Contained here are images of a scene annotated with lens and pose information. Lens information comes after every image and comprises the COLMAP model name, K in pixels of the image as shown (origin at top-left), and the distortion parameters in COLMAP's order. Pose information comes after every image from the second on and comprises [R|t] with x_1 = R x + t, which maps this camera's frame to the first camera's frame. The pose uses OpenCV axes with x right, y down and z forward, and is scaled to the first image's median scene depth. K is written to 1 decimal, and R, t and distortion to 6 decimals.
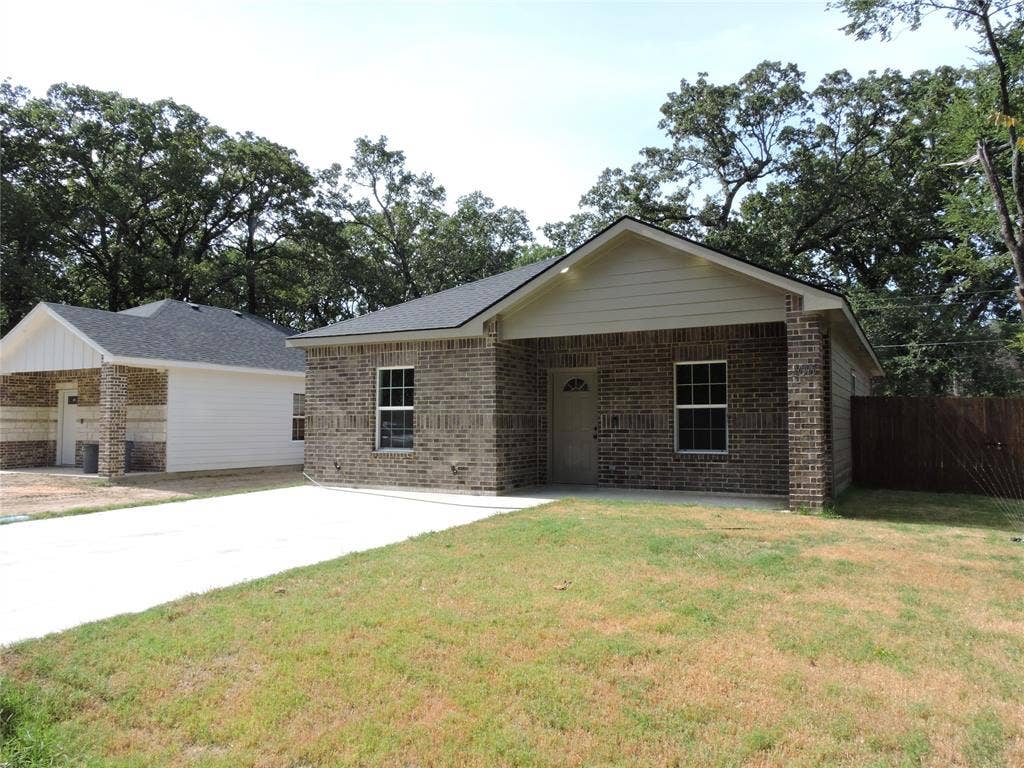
lens RADIAL K [[743.5, 0, 512.0], [0, 743.5, 384.0], [0, 0, 1]] dist [-0.004585, -0.000037]
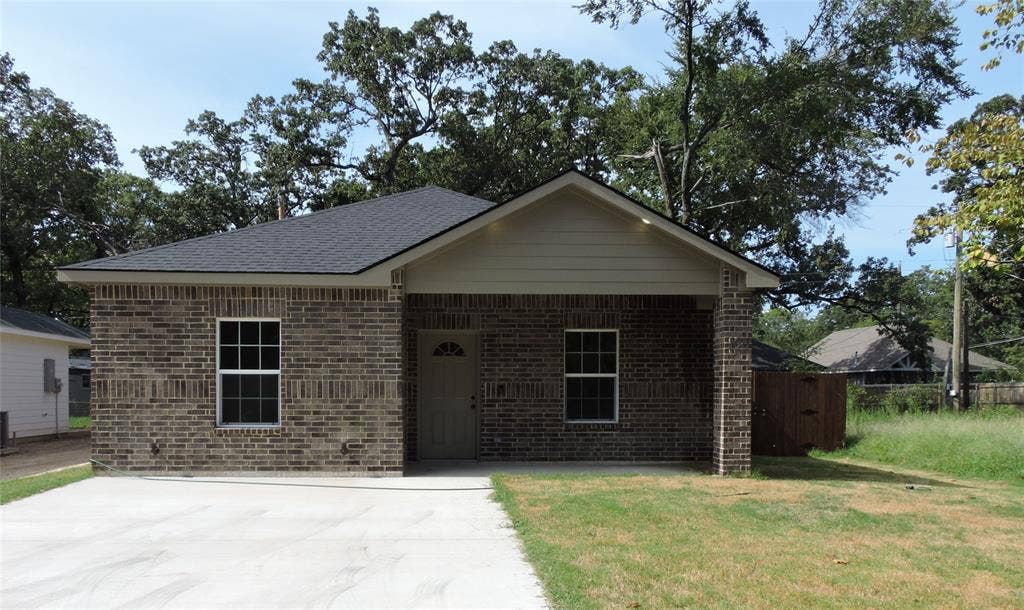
lens RADIAL K [[791.8, 0, 511.8], [0, 791.8, 410.2], [0, 0, 1]] dist [0.000657, 0.001763]
pose [[0.850986, -0.008817, 0.525114, -0.372066], [-0.031565, 0.997193, 0.067895, 0.007978], [-0.524239, -0.074353, 0.848319, 0.157107]]
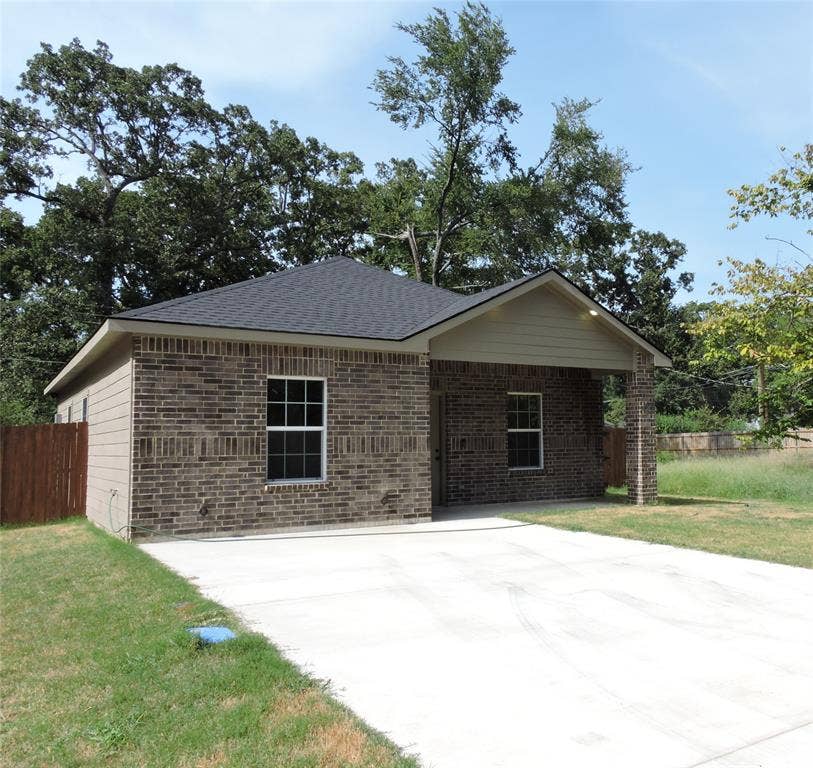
lens RADIAL K [[764.3, 0, 518.3], [0, 764.3, 384.9], [0, 0, 1]] dist [0.002495, 0.022434]
pose [[0.443325, 0.063512, 0.894108, -0.818358], [-0.035542, 0.997948, -0.053266, 0.021945], [-0.895656, -0.008164, 0.444672, 0.438977]]
